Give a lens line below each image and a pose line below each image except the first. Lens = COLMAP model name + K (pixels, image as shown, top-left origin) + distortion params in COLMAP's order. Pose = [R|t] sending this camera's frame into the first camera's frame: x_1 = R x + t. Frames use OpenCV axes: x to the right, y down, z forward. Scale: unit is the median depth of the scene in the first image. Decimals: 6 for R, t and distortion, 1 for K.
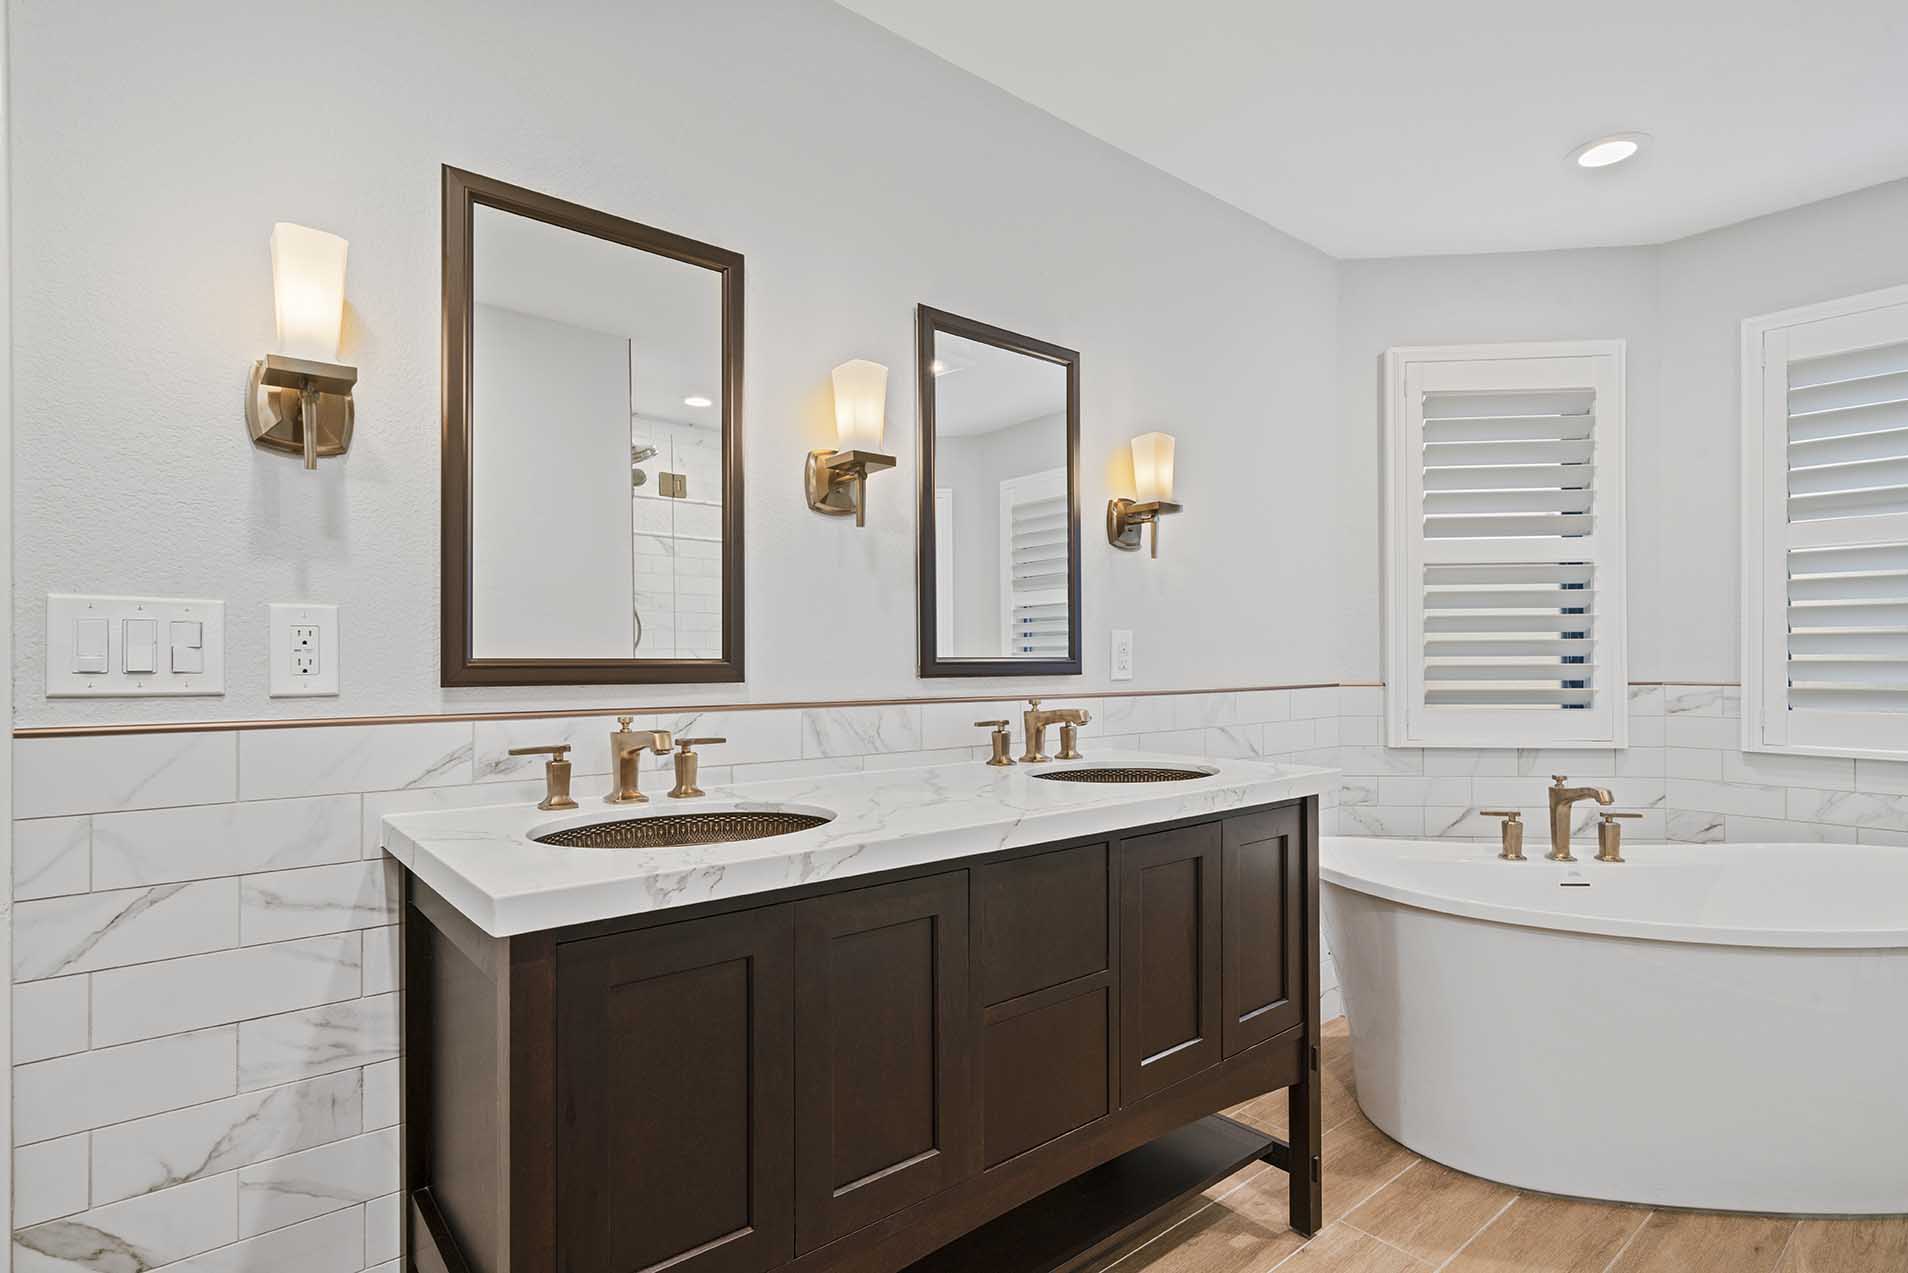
lens RADIAL K [[936.6, 0, 942.2], [0, 936.6, 662.9], [0, 0, 1]] dist [0.000824, 0.000839]
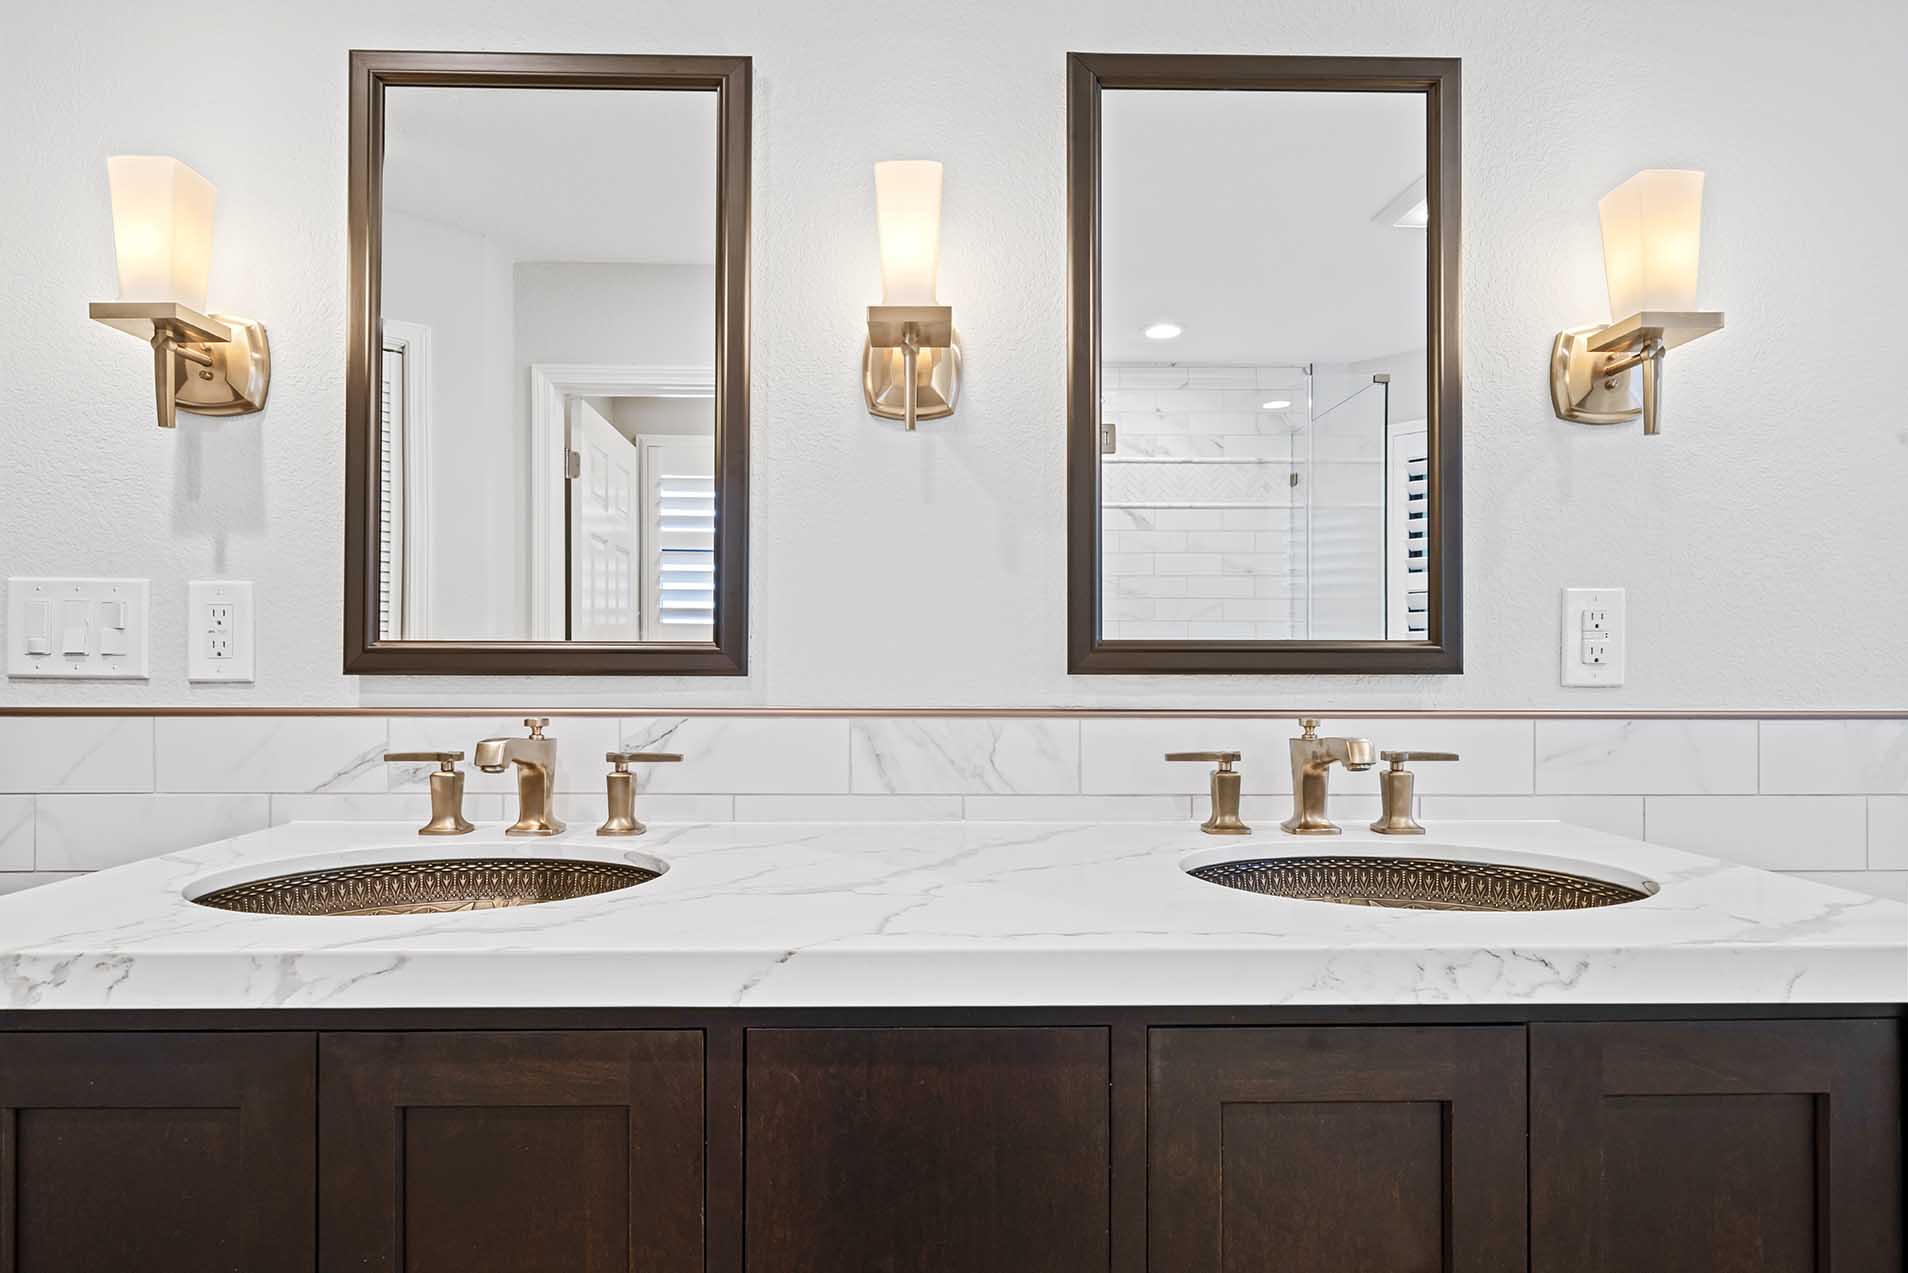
lens RADIAL K [[1248.1, 0, 954.0], [0, 1248.1, 636.5], [0, 0, 1]] dist [-0.003674, -0.001209]
pose [[0.787751, -0.000439, -0.615993, 0.406226], [-0.004551, 0.999968, -0.006532, -0.002586], [0.615976, 0.007950, 0.787724, 0.317783]]
